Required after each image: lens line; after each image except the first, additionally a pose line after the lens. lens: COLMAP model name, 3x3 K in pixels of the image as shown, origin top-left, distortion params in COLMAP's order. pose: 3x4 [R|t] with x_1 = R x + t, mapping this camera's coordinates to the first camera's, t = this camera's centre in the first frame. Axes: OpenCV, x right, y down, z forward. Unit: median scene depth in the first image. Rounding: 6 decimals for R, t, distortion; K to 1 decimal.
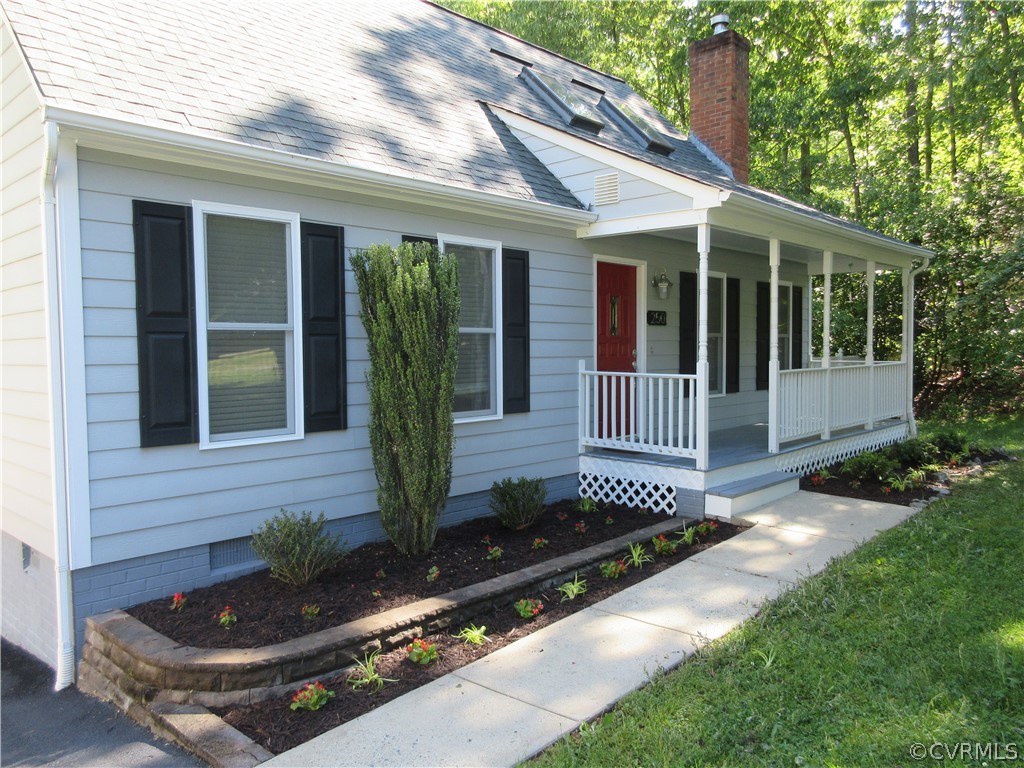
lens RADIAL K [[757.4, 0, 512.0], [0, 757.4, 385.7], [0, 0, 1]] dist [0.000173, -0.004762]
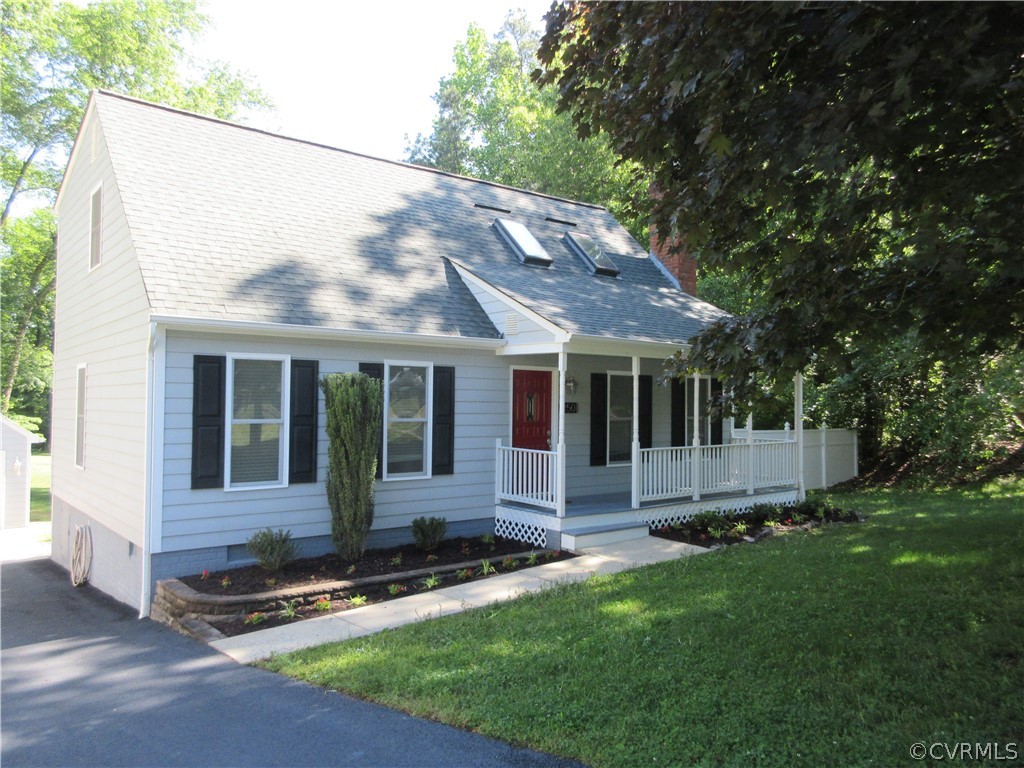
lens RADIAL K [[757.4, 0, 512.3], [0, 757.4, 382.3], [0, 0, 1]] dist [0.000173, -0.004762]
pose [[0.990504, 0.011557, -0.137000, 0.447930], [-0.022064, 0.996907, -0.075424, -0.046595], [0.135704, 0.077730, 0.987695, -0.614446]]
